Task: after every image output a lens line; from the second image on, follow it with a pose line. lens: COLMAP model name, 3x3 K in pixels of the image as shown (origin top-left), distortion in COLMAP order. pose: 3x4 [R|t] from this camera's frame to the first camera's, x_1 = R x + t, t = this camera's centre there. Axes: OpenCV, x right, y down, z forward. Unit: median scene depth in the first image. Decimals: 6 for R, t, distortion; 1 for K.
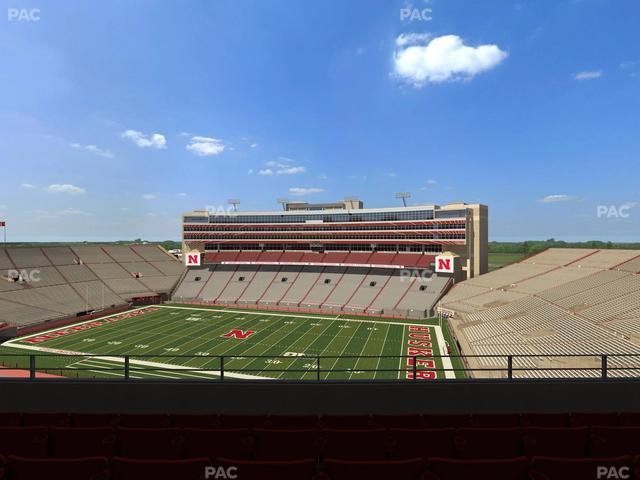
lens RADIAL K [[320.7, 0, 319.8], [0, 320.7, 240.8], [0, 0, 1]] dist [0.000002, 0.000397]
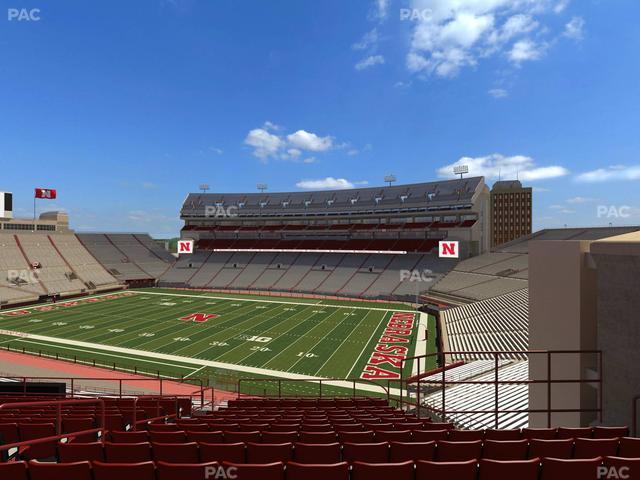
lens RADIAL K [[320.7, 0, 319.7], [0, 320.7, 239.8], [0, 0, 1]] dist [0.000002, 0.000397]
pose [[-0.998851, 0.000355, 0.047921, -0.350990], [0.000438, 0.999998, 0.001734, 0.039086], [-0.047920, 0.001753, -0.998850, 1.042459]]
